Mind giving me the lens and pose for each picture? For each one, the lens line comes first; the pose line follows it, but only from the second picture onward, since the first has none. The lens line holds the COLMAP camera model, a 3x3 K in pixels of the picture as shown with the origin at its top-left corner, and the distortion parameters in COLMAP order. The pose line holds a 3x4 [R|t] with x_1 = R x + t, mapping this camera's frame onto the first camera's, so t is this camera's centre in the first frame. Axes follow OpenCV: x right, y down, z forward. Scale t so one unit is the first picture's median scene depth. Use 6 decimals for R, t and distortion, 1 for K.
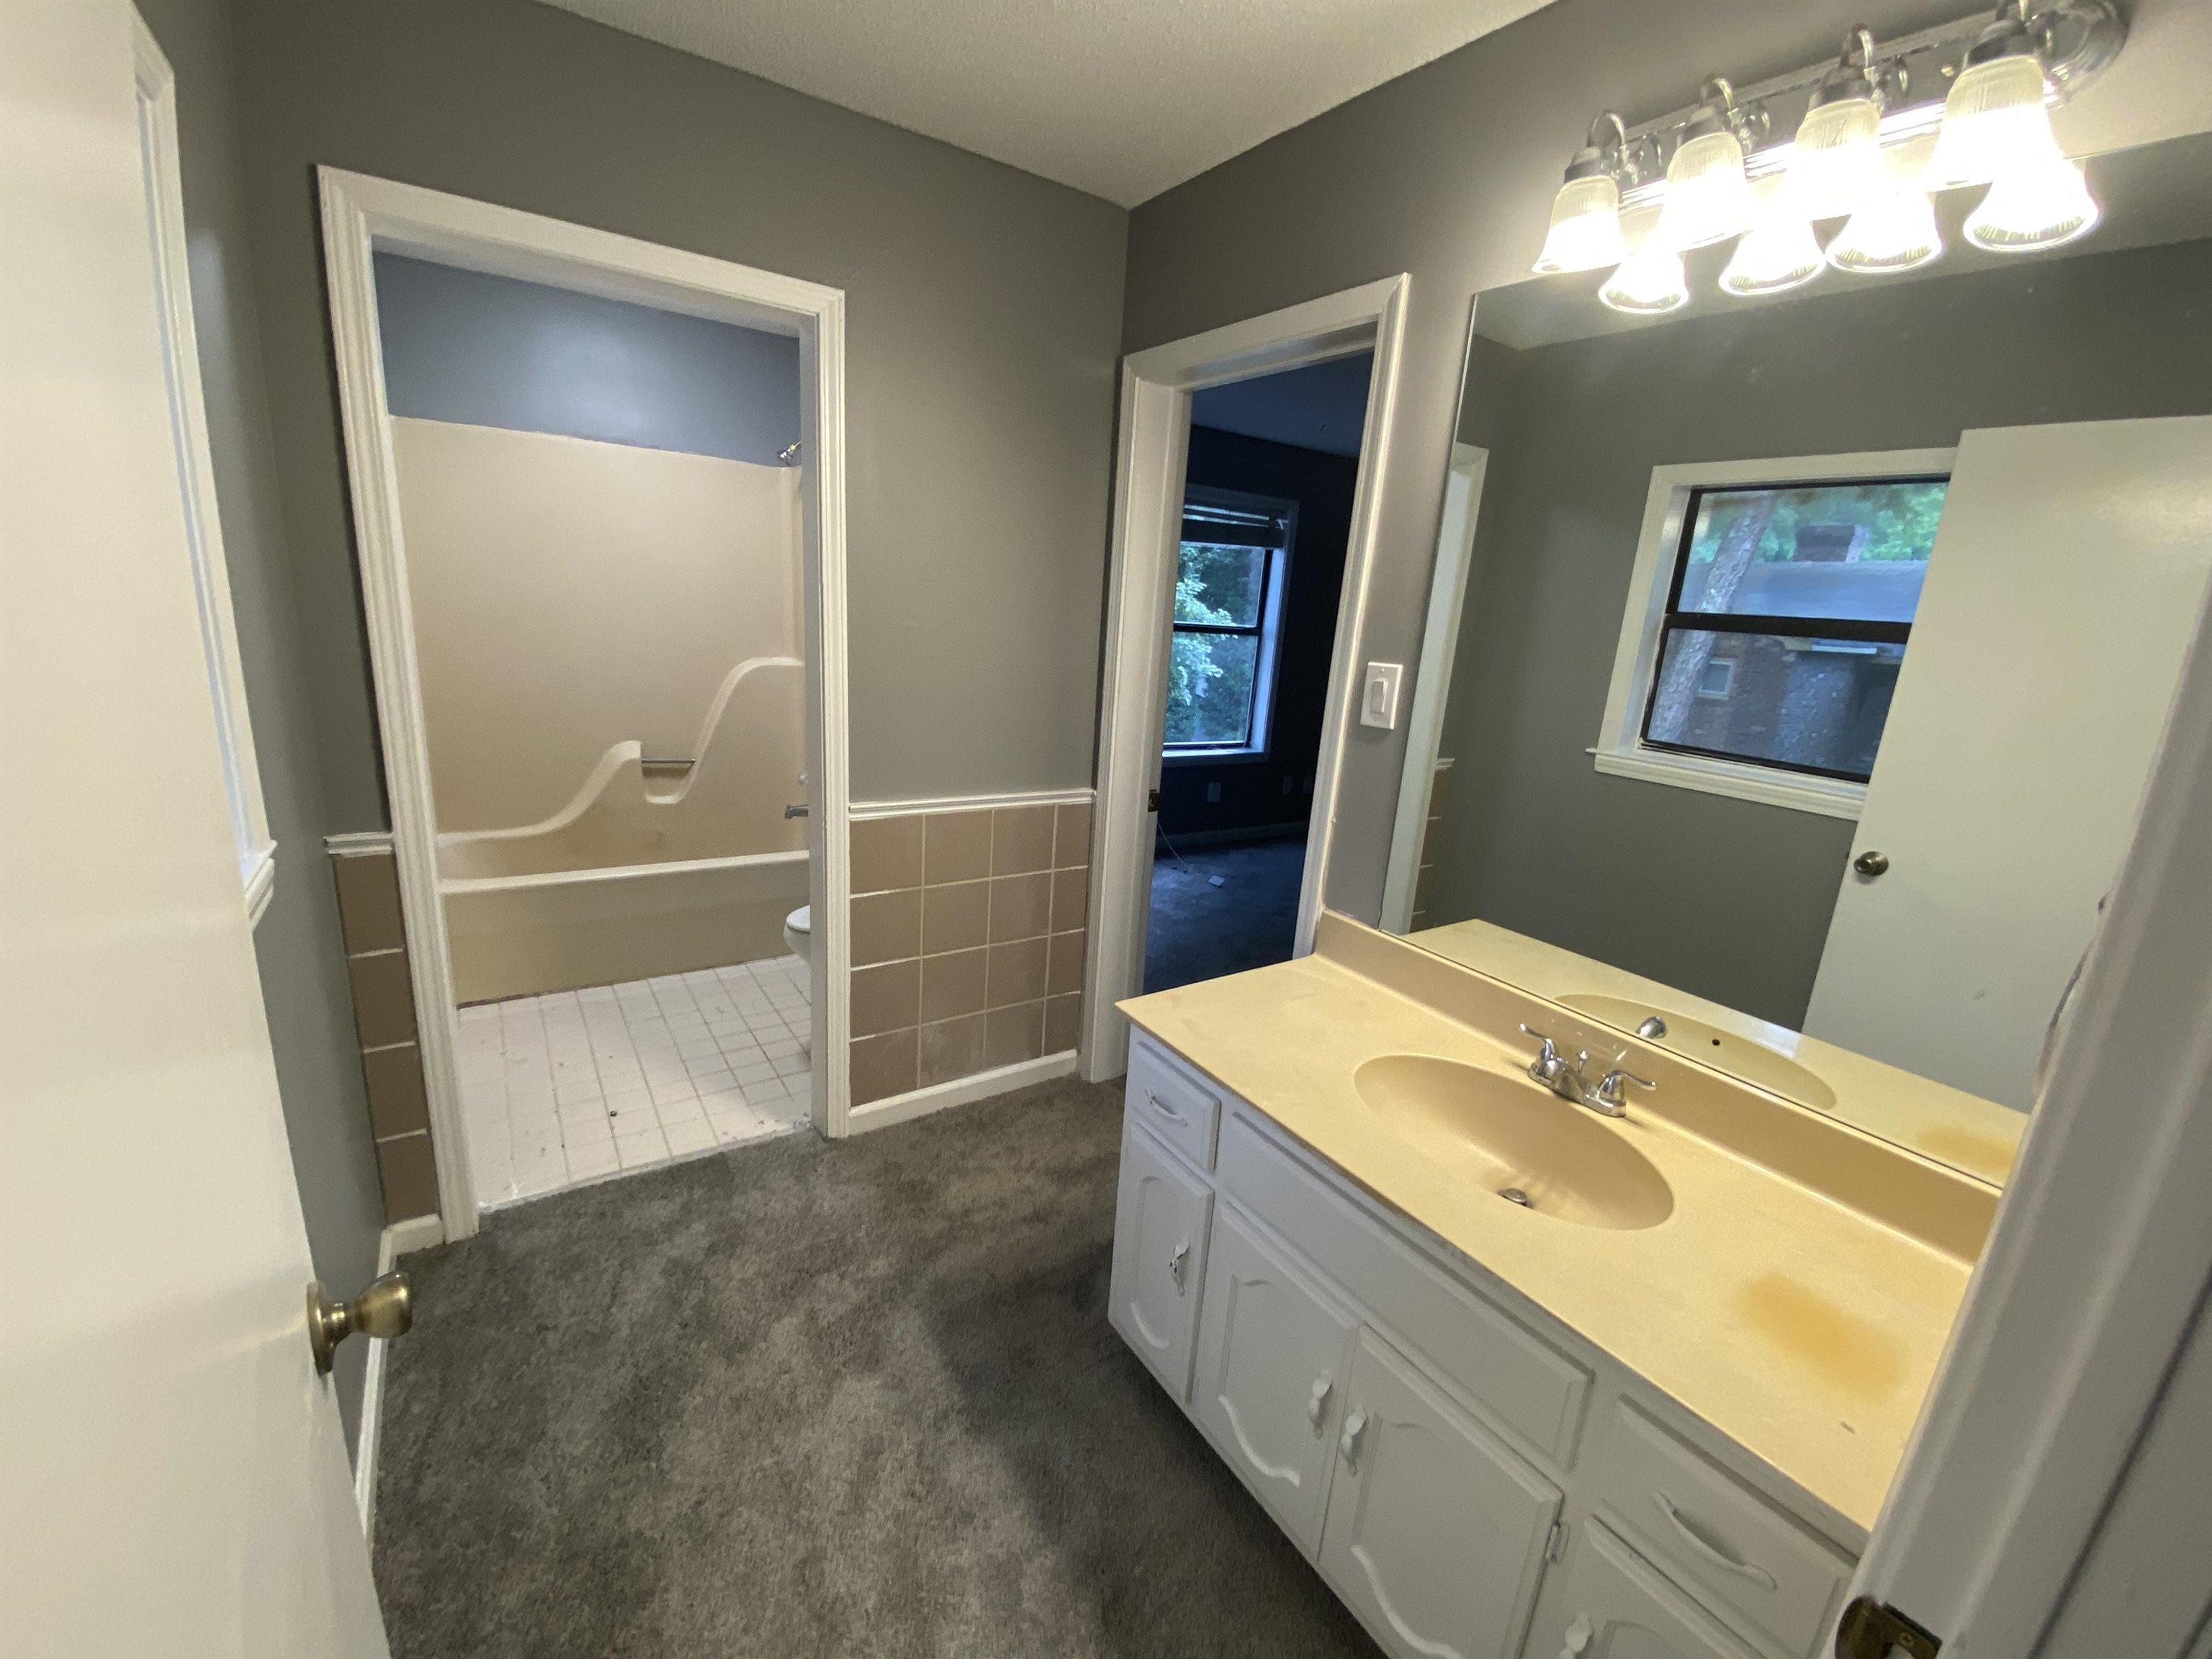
lens RADIAL K [[909.1, 0, 1100.1], [0, 909.1, 826.7], [0, 0, 1]] dist [0.033398, -0.025741]
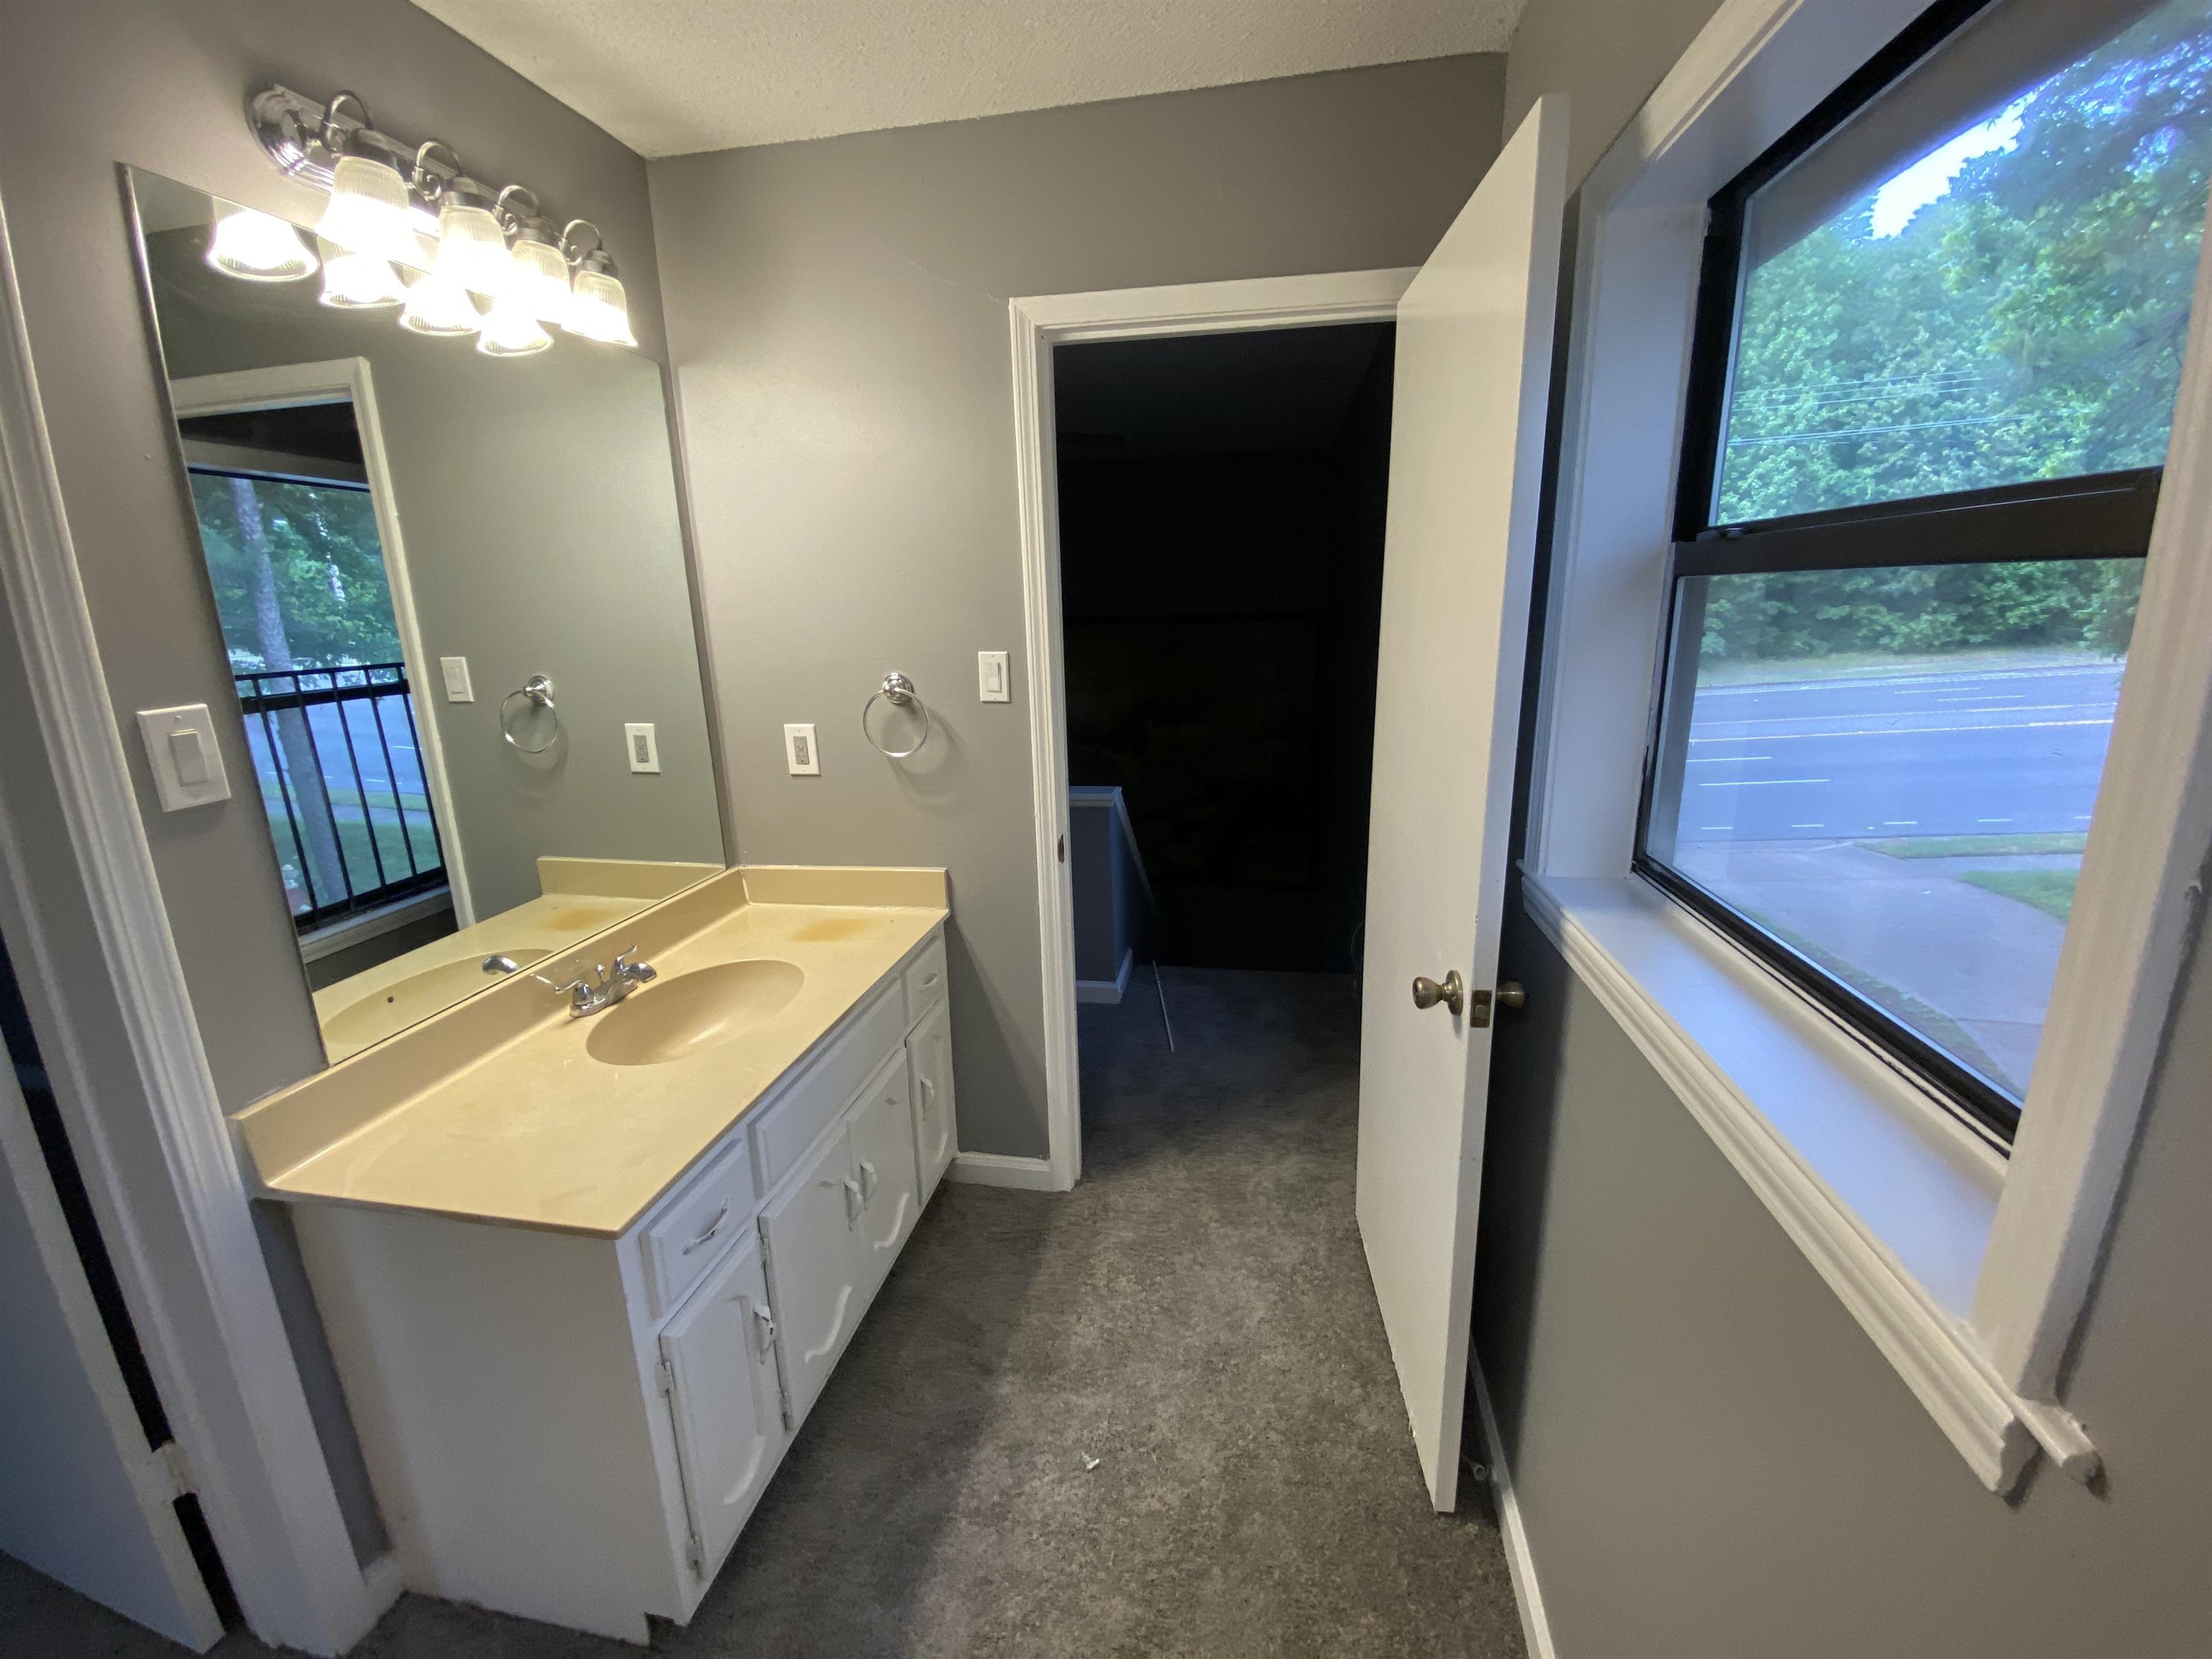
lens RADIAL K [[909.1, 0, 1100.1], [0, 909.1, 826.7], [0, 0, 1]] dist [0.033398, -0.025741]
pose [[-0.716890, -0.217508, 0.662389, -0.654025], [0.142771, 0.884154, 0.444846, -0.332880], [-0.682411, 0.413476, -0.602788, 1.105709]]
